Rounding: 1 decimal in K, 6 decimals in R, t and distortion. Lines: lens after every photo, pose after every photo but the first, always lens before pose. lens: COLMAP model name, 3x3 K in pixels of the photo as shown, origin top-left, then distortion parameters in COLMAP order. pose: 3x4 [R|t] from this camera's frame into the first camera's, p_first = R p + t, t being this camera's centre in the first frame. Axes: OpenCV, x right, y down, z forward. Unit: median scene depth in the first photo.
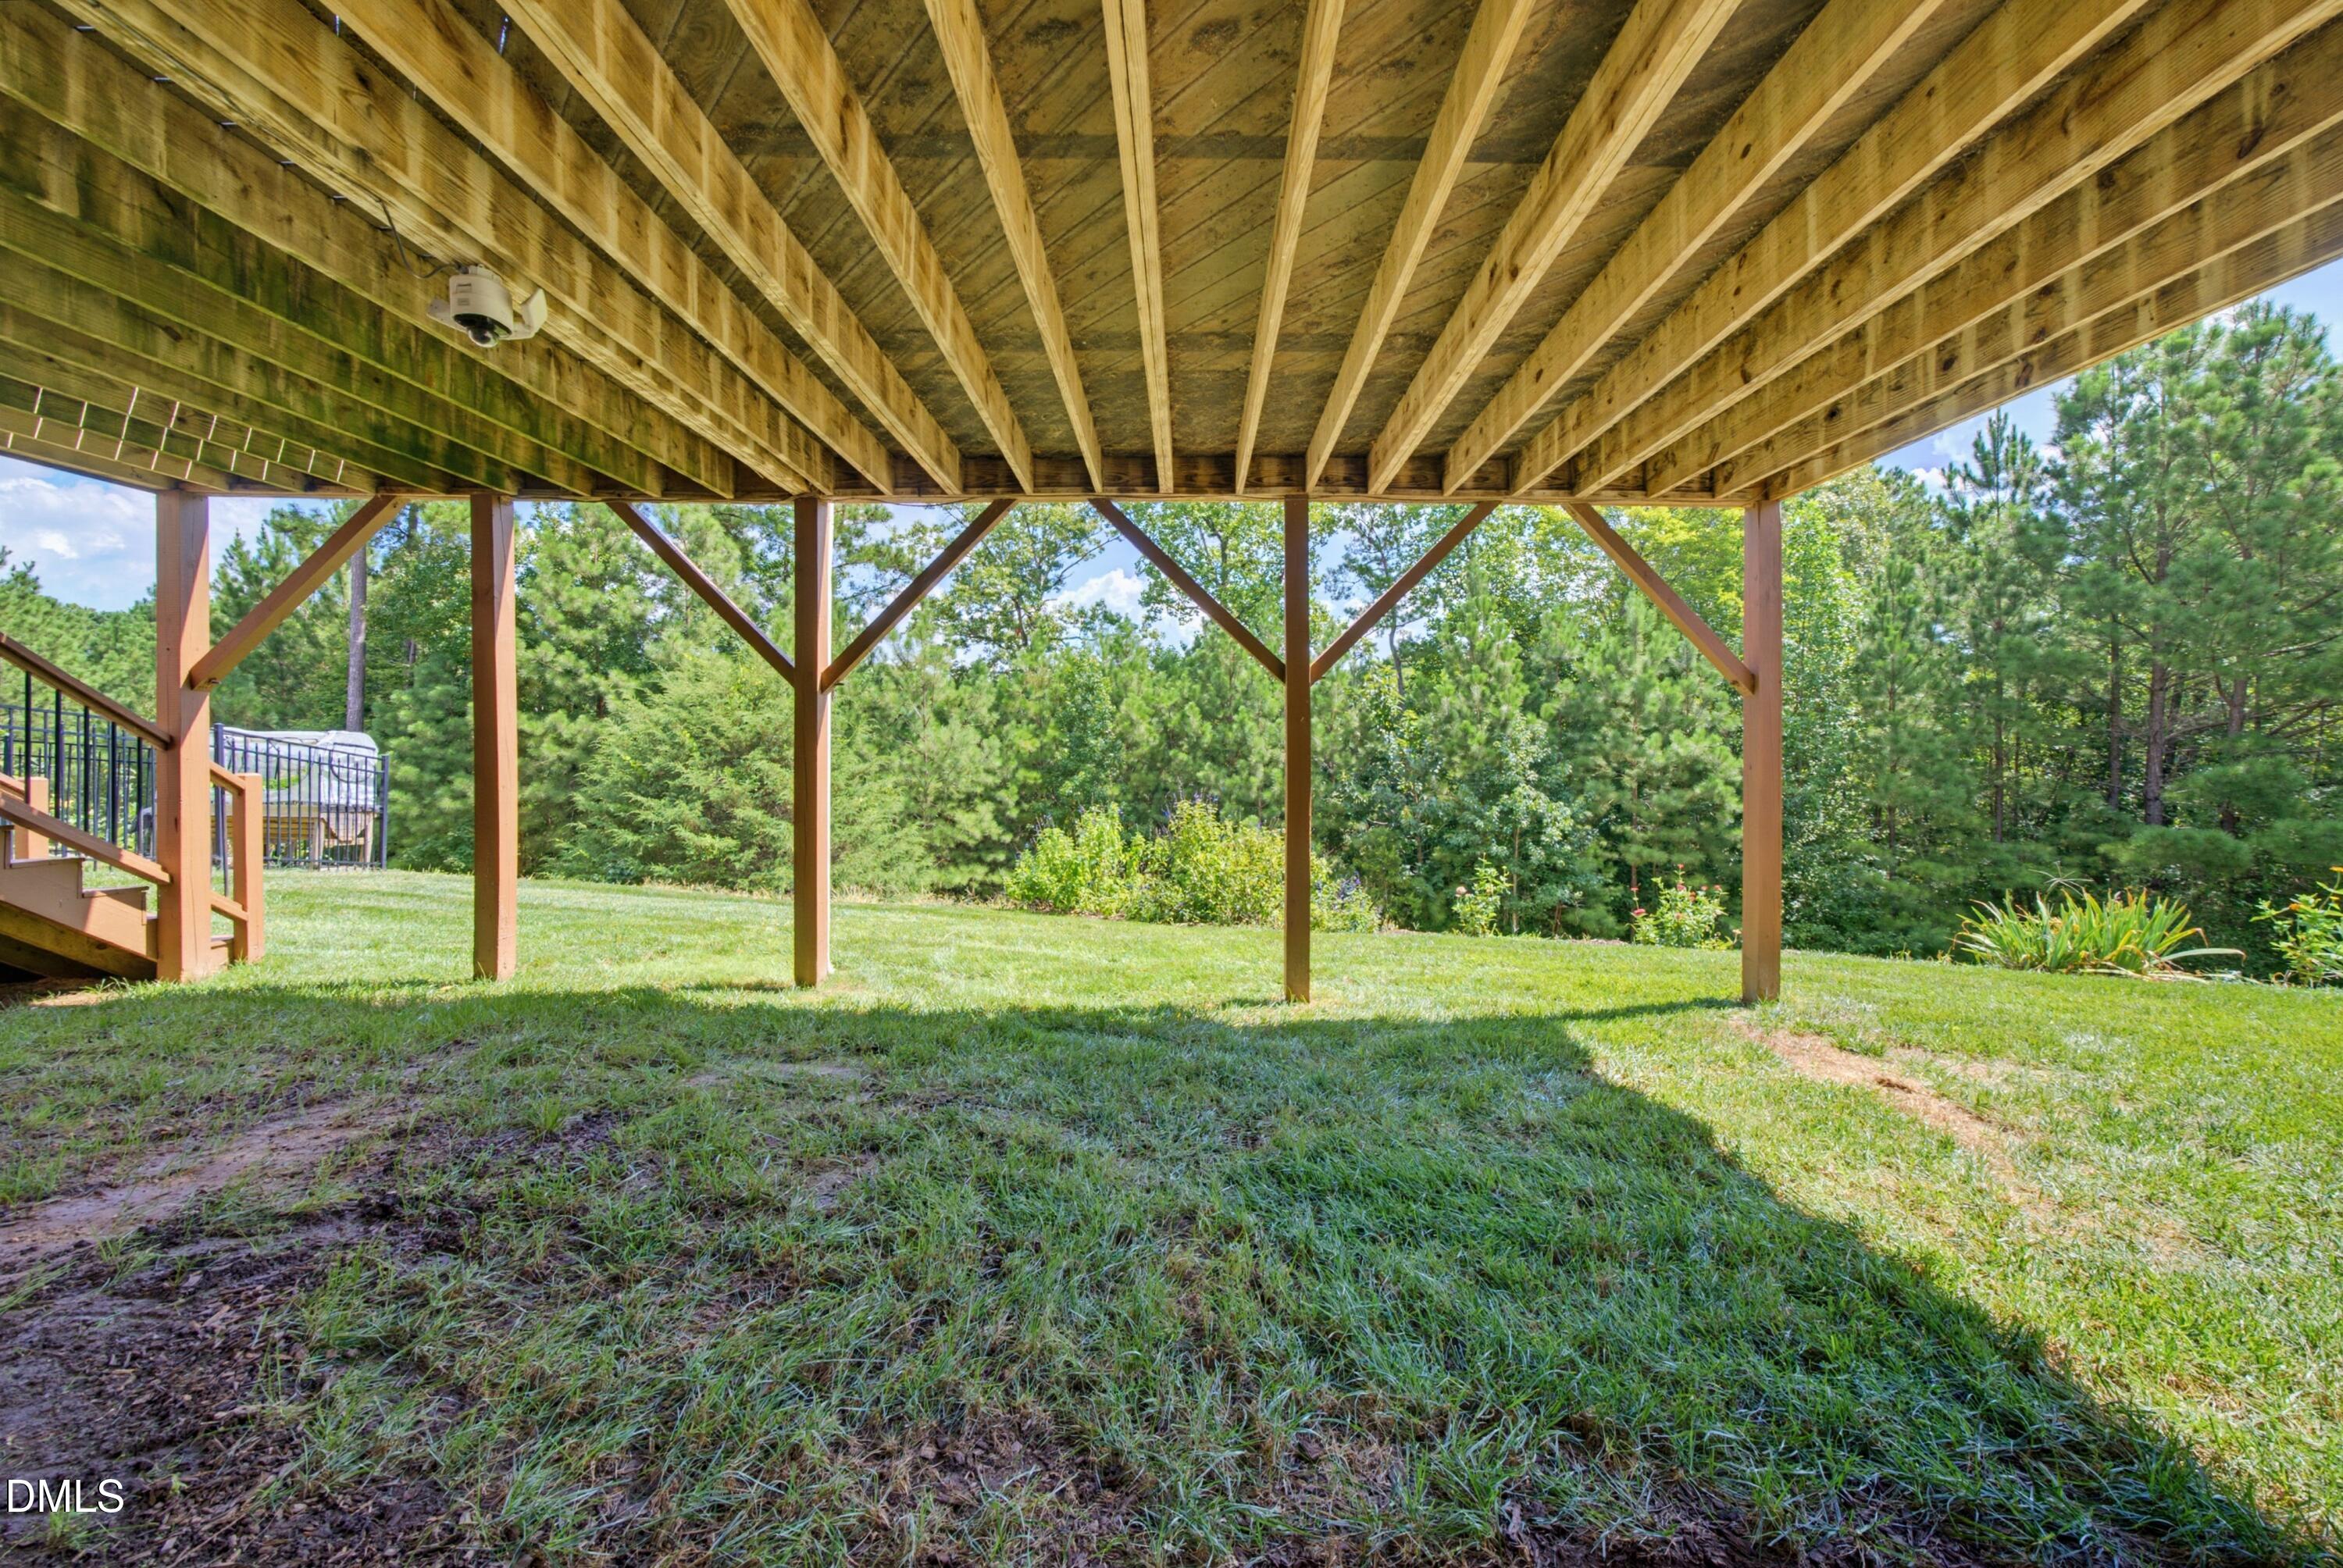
lens RADIAL K [[825.5, 0, 1192.7], [0, 825.5, 758.4], [0, 0, 1]] dist [-0.011805, 0.005428]
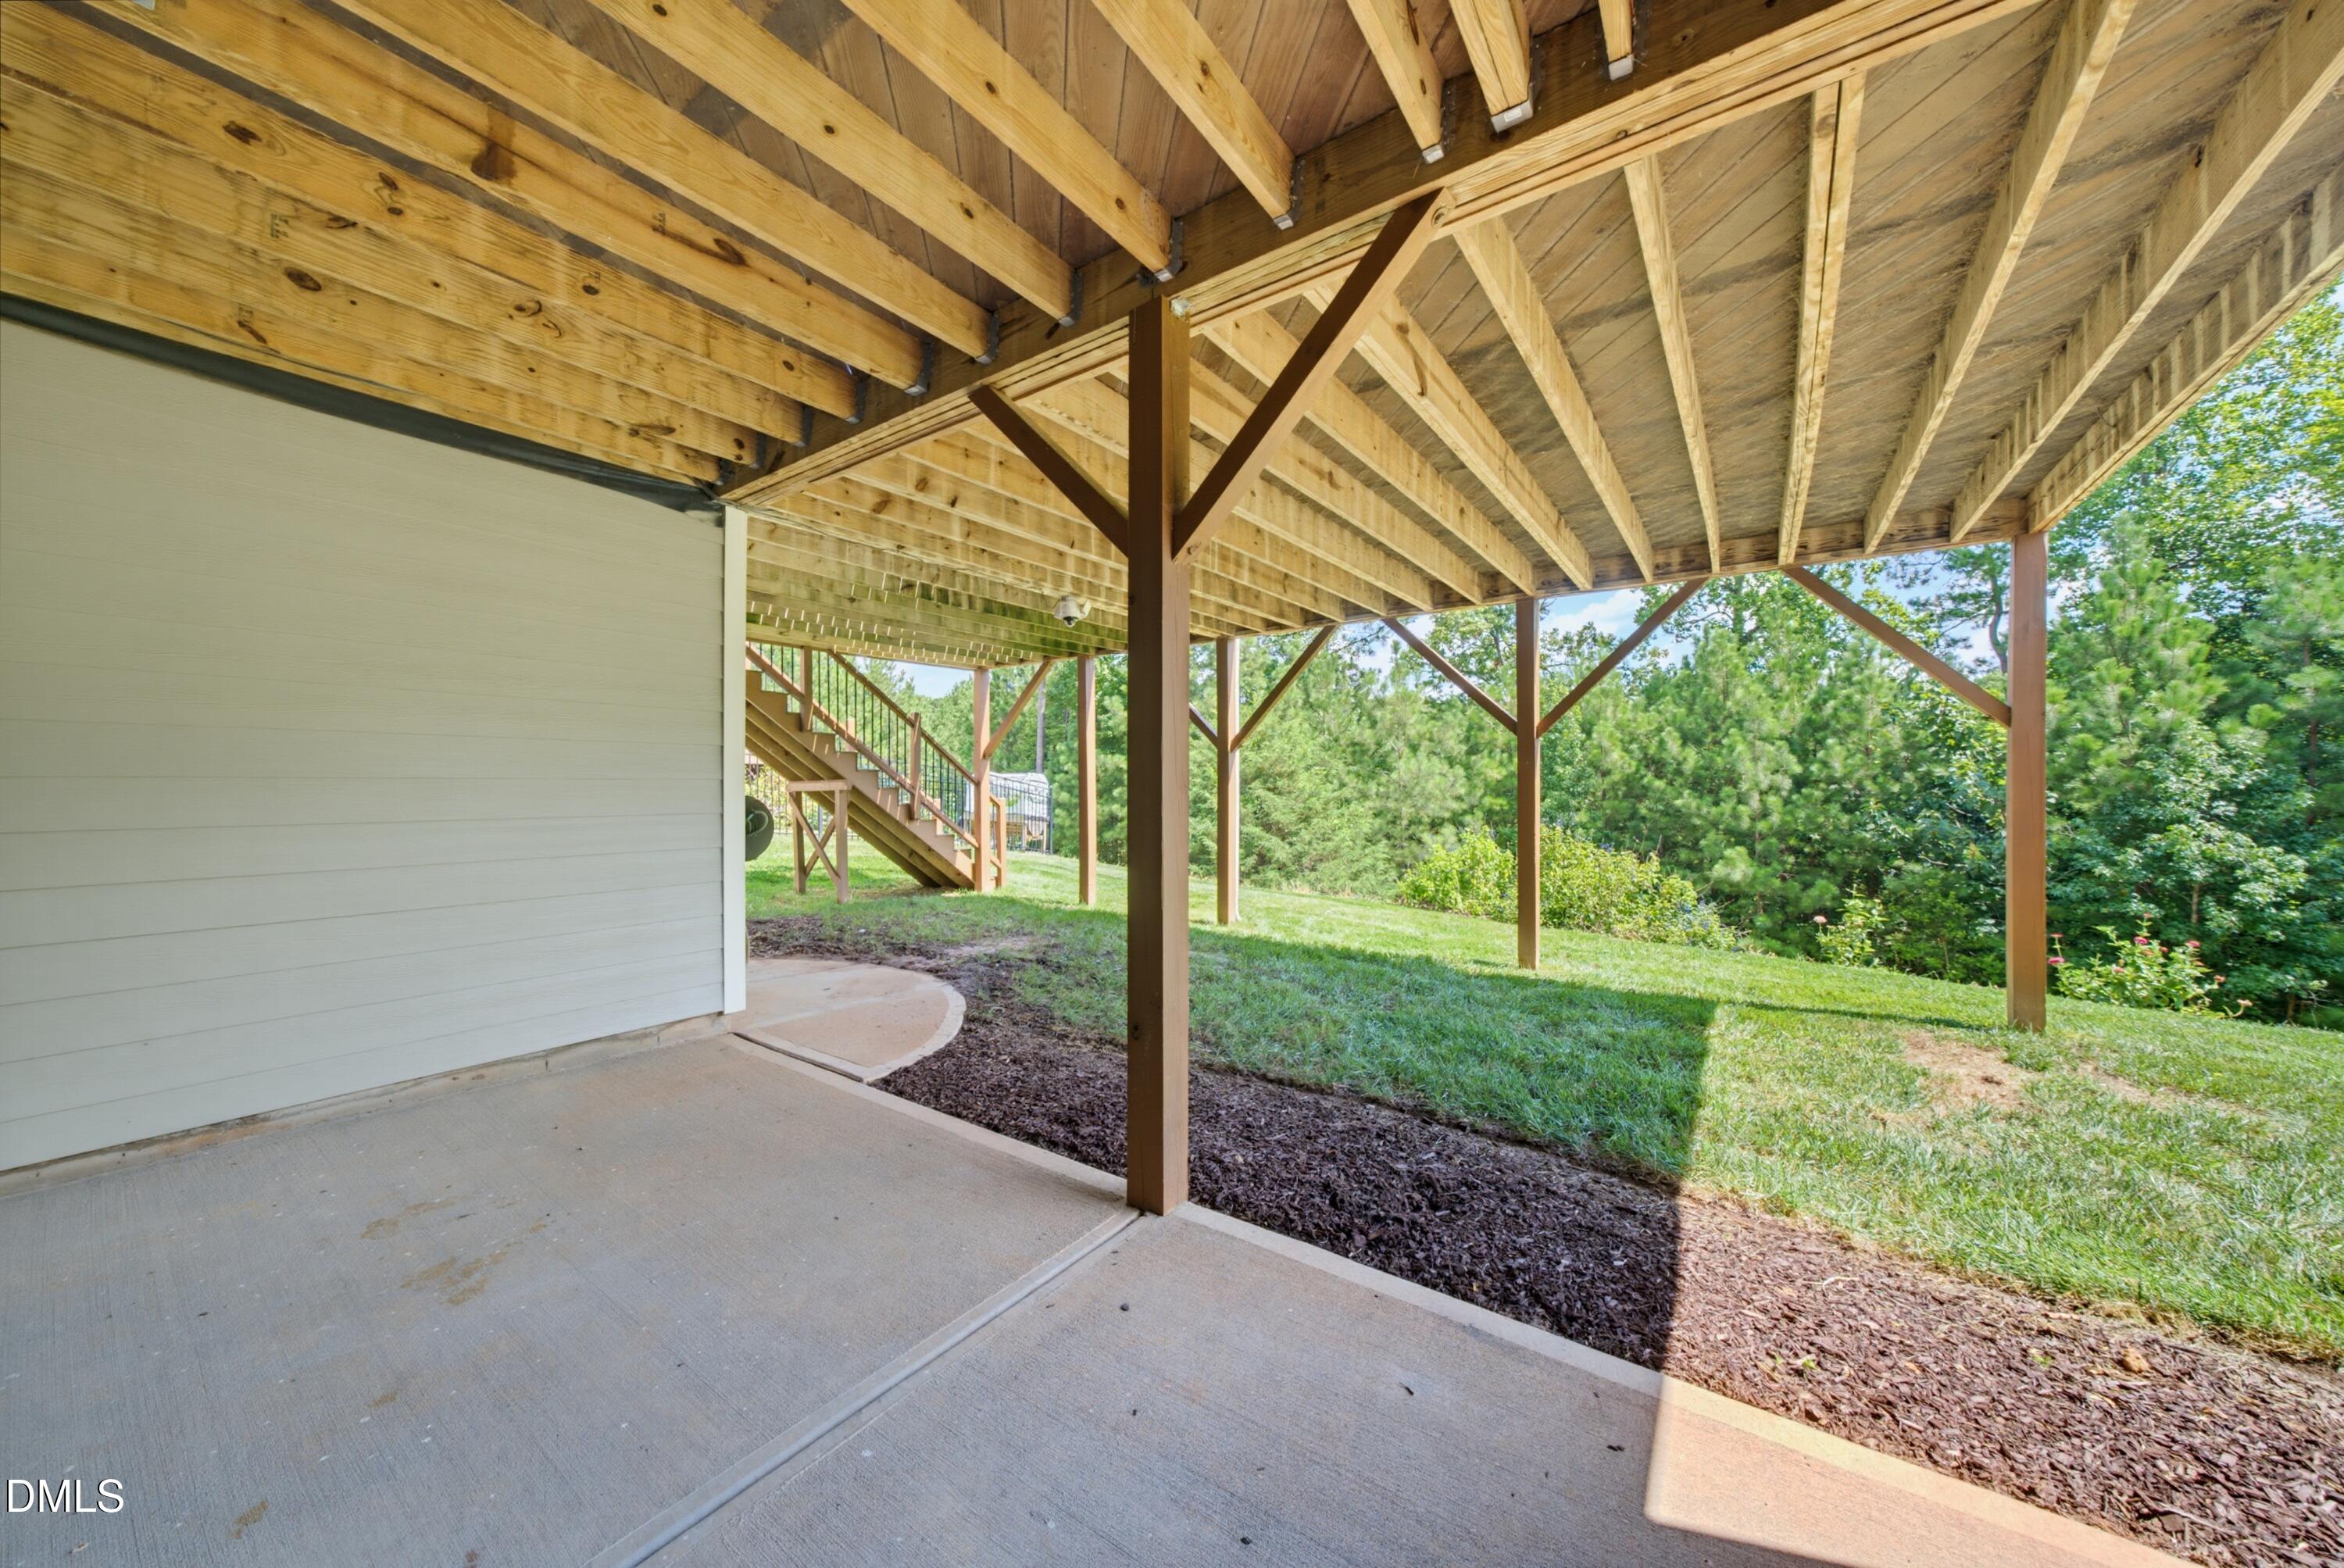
lens RADIAL K [[815.2, 0, 1172.0], [0, 815.2, 784.0], [0, 0, 1]] dist [-0.001989, 0.000226]
pose [[0.803712, -0.005368, -0.594994, 0.112547], [0.004877, 0.999985, -0.002435, -0.002749], [0.594998, -0.000945, 0.803726, -0.106043]]
